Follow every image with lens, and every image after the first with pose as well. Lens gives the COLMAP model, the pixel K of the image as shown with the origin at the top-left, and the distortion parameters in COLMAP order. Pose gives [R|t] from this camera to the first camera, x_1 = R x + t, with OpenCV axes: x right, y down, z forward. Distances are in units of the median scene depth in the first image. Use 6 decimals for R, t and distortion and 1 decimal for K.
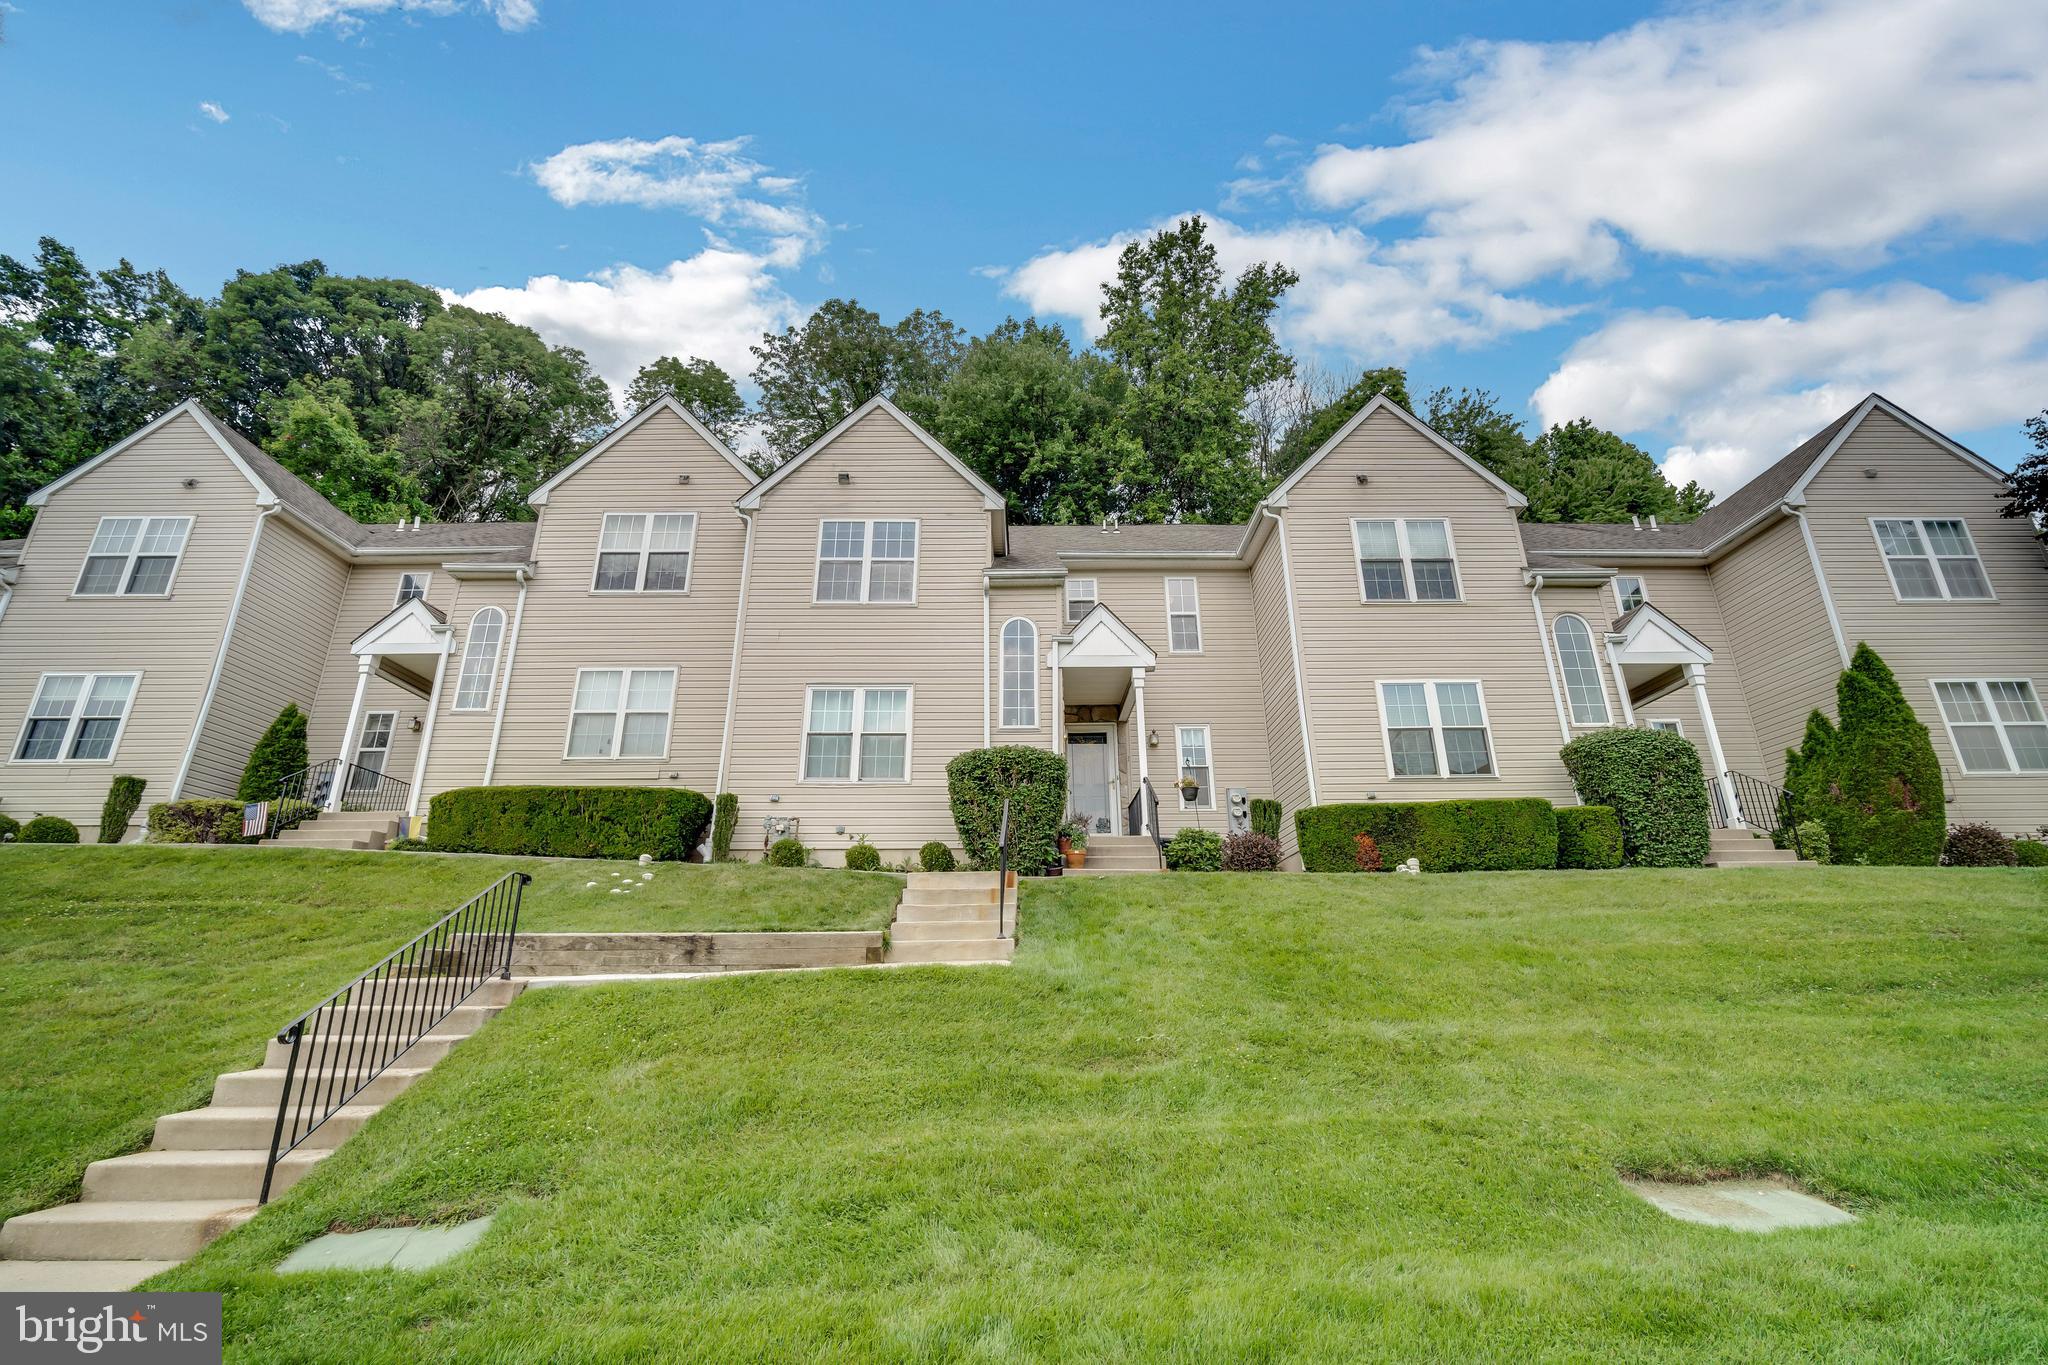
lens RADIAL K [[927.5, 0, 1082.8], [0, 927.5, 672.5], [0, 0, 1]] dist [-0.008718, 0.001328]
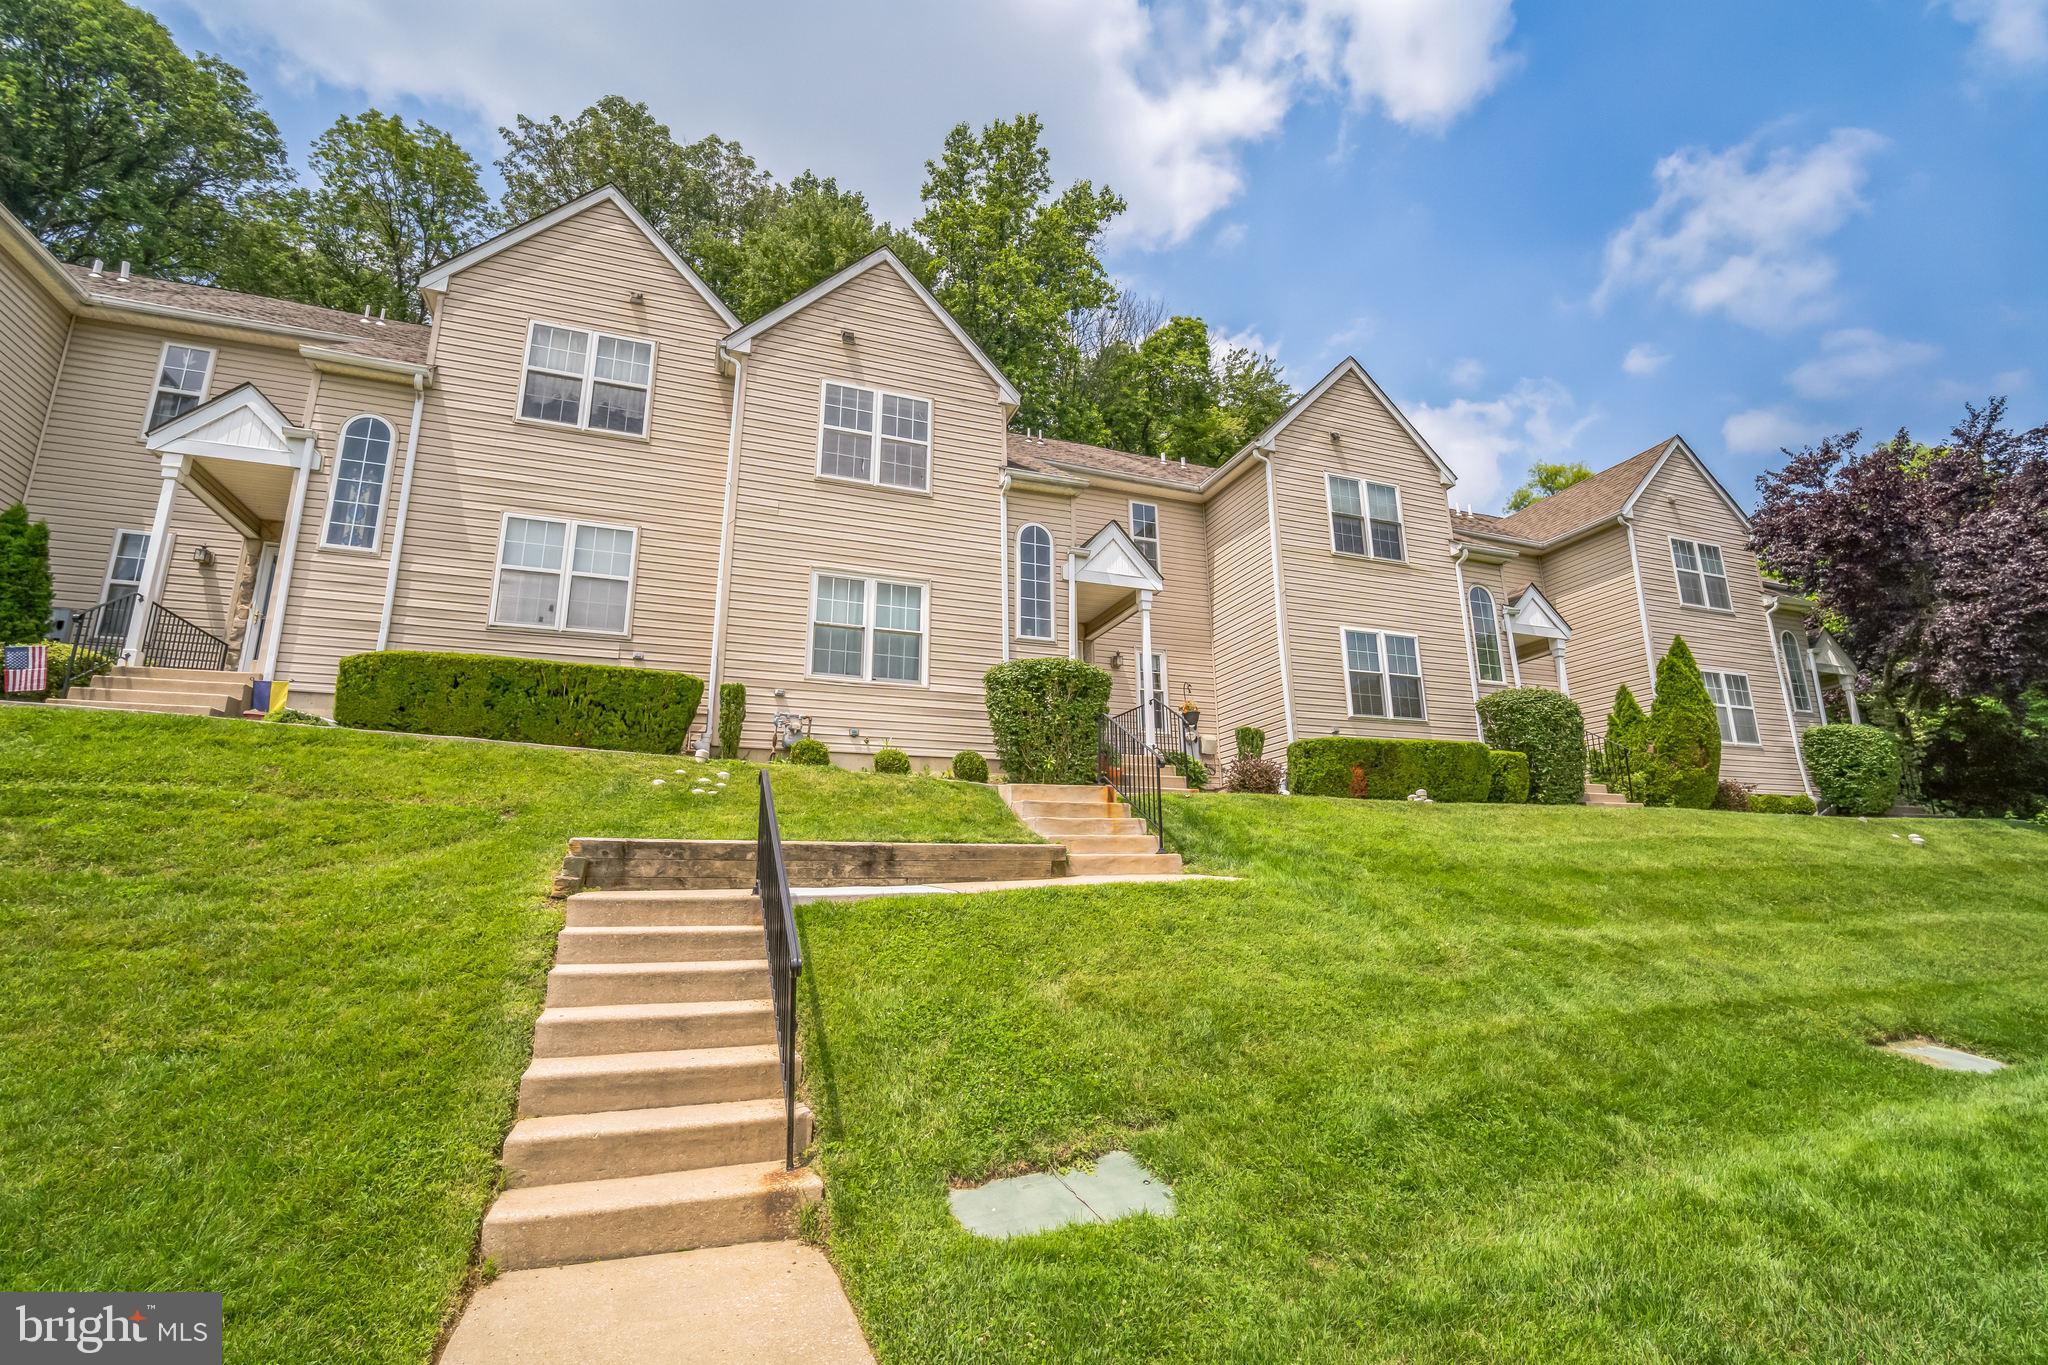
lens RADIAL K [[927.5, 0, 1033.1], [0, 927.5, 686.9], [0, 0, 1]] dist [-0.008718, 0.001328]
pose [[0.939329, 0.076614, 0.334353, -0.378895], [-0.111725, 0.989919, 0.087048, 0.023906], [-0.324314, -0.119123, 0.938419, 0.082727]]
